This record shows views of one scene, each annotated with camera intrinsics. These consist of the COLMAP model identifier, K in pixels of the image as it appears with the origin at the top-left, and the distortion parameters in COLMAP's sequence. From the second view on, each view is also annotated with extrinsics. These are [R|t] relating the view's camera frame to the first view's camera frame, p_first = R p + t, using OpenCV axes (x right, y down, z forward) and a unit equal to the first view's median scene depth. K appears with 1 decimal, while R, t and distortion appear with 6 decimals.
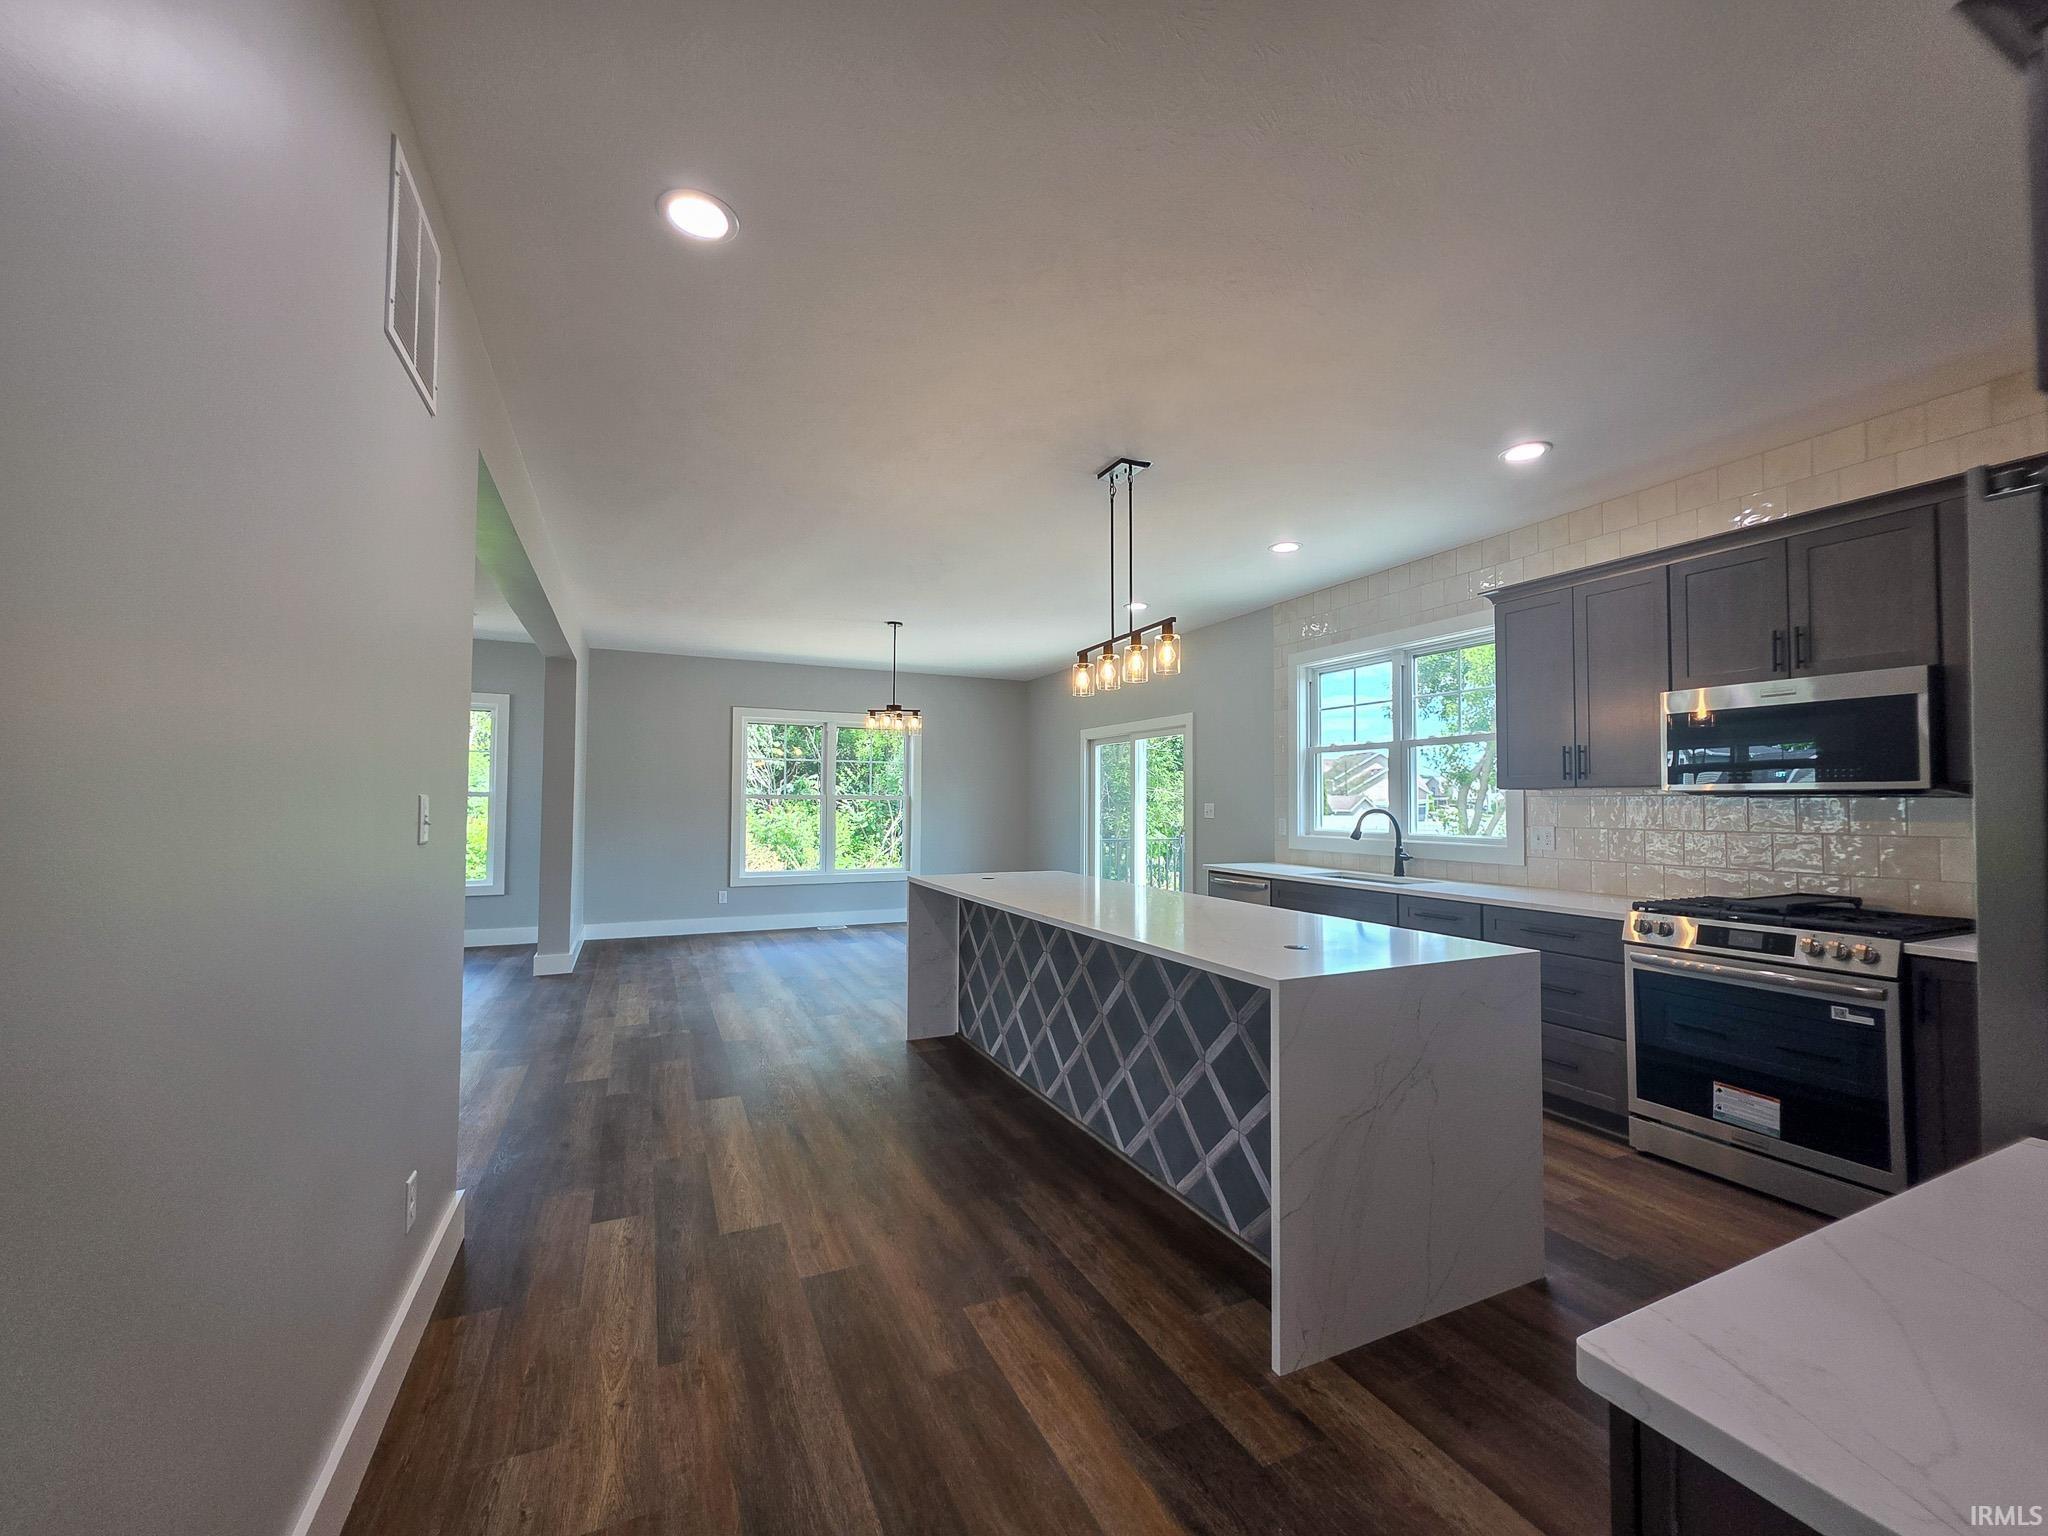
lens RADIAL K [[821.2, 0, 1028.2], [0, 821.2, 772.2], [0, 0, 1]] dist [-0.000630, 0.000413]
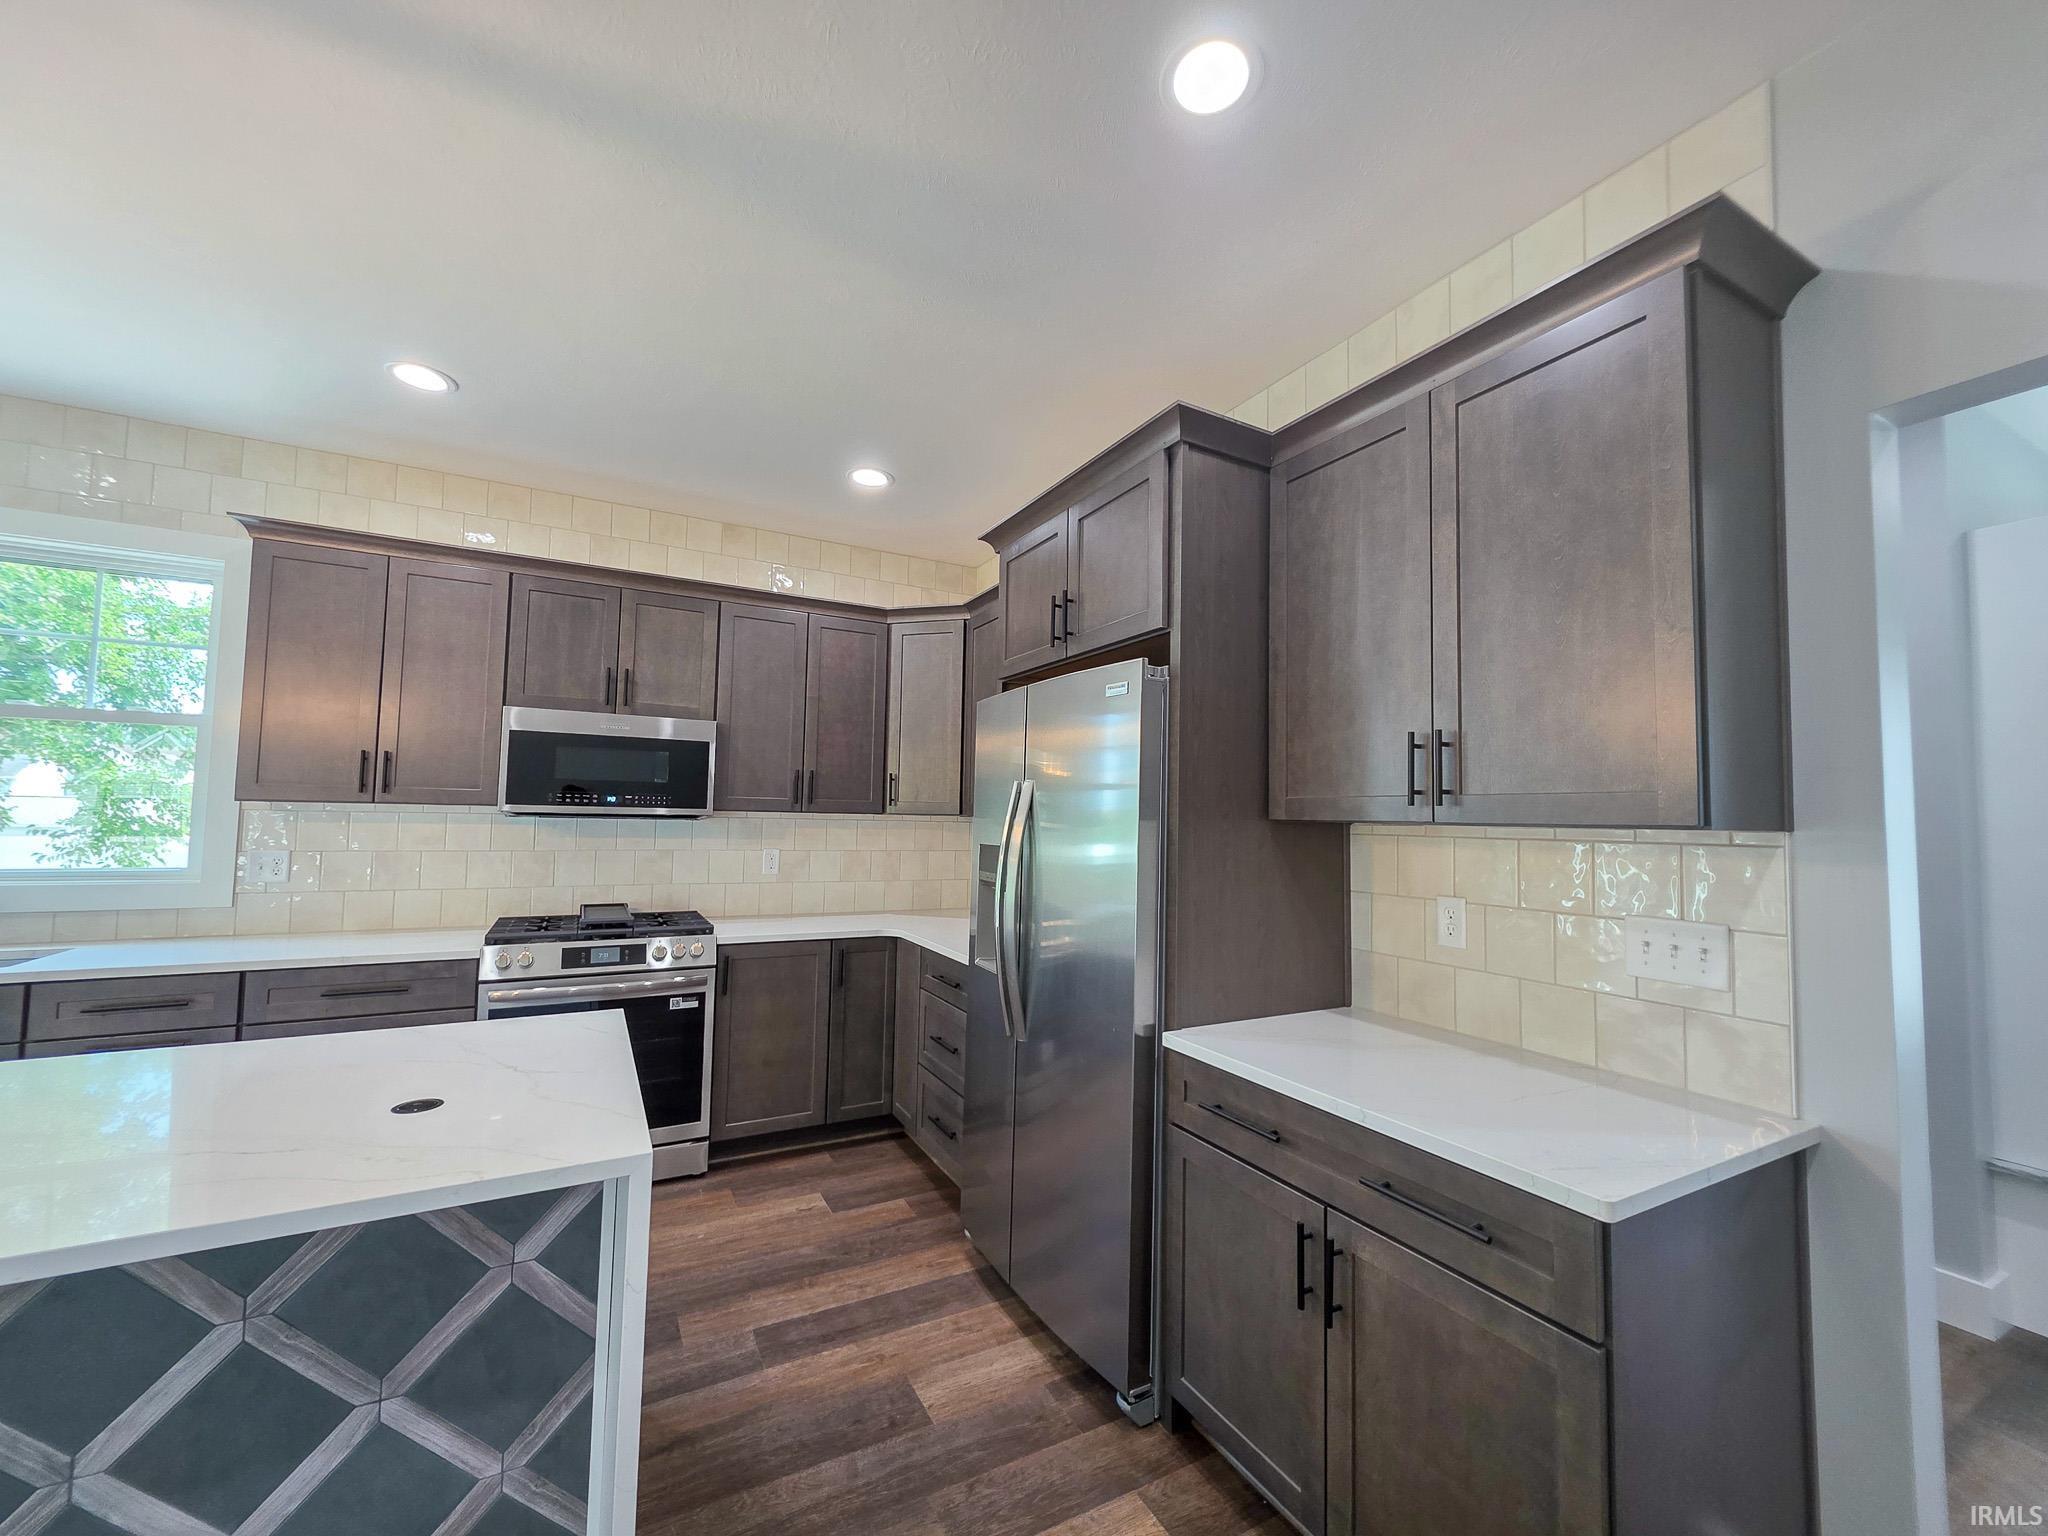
lens RADIAL K [[821.2, 0, 1027.5], [0, 821.2, 777.2], [0, 0, 1]] dist [-0.000630, 0.000413]
pose [[-0.062183, 0.053849, 0.996611, -0.234485], [-0.053591, 0.996923, -0.057210, 0.007994], [-0.996625, -0.056966, -0.059105, 0.564991]]
